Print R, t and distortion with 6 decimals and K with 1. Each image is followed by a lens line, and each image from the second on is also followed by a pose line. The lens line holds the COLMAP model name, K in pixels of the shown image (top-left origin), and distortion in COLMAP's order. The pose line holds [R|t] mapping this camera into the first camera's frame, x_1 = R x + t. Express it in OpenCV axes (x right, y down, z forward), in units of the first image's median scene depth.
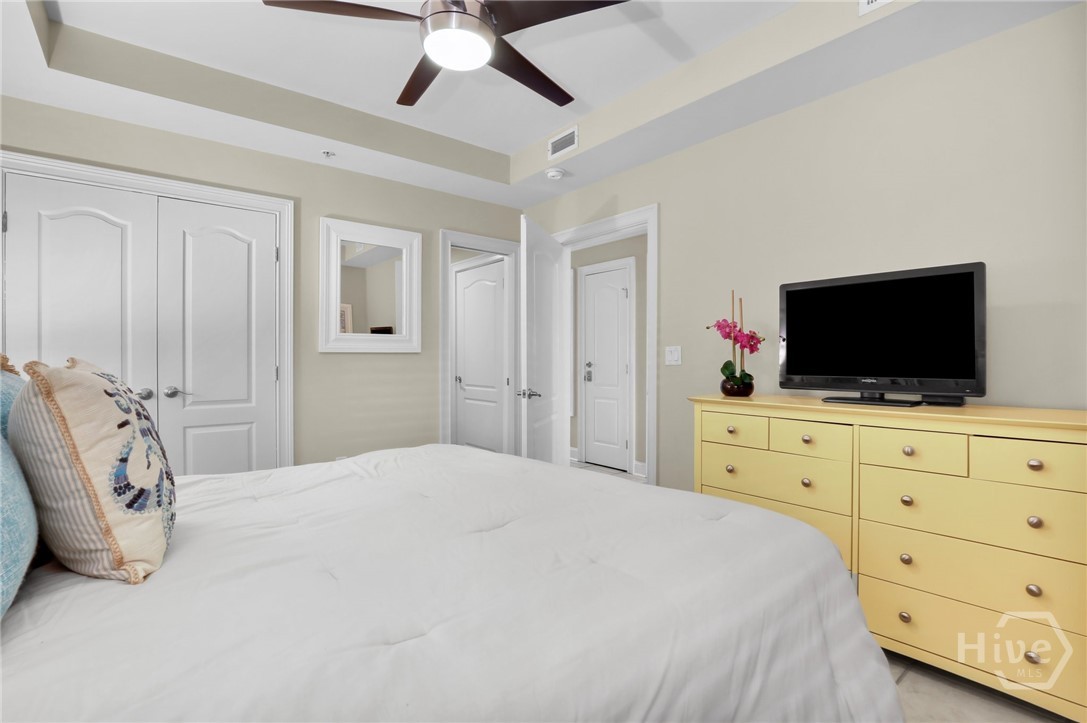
lens RADIAL K [[516.9, 0, 549.0], [0, 516.9, 358.2], [0, 0, 1]] dist [-0.002181, -0.000662]
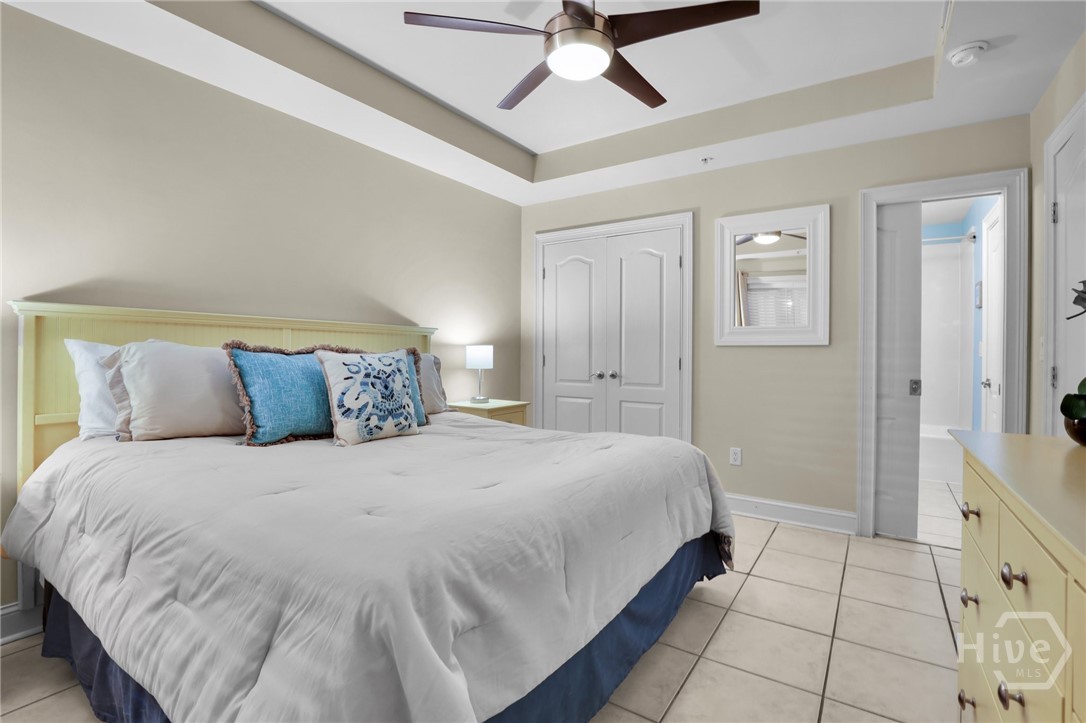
lens RADIAL K [[505.6, 0, 537.3], [0, 505.6, 354.0], [0, 0, 1]] dist [-0.031310, 0.000214]
pose [[0.275121, 0.009833, -0.961359, 0.522913], [-0.007059, 0.999941, 0.008208, -0.000243], [0.961384, 0.004529, 0.275174, 0.413679]]
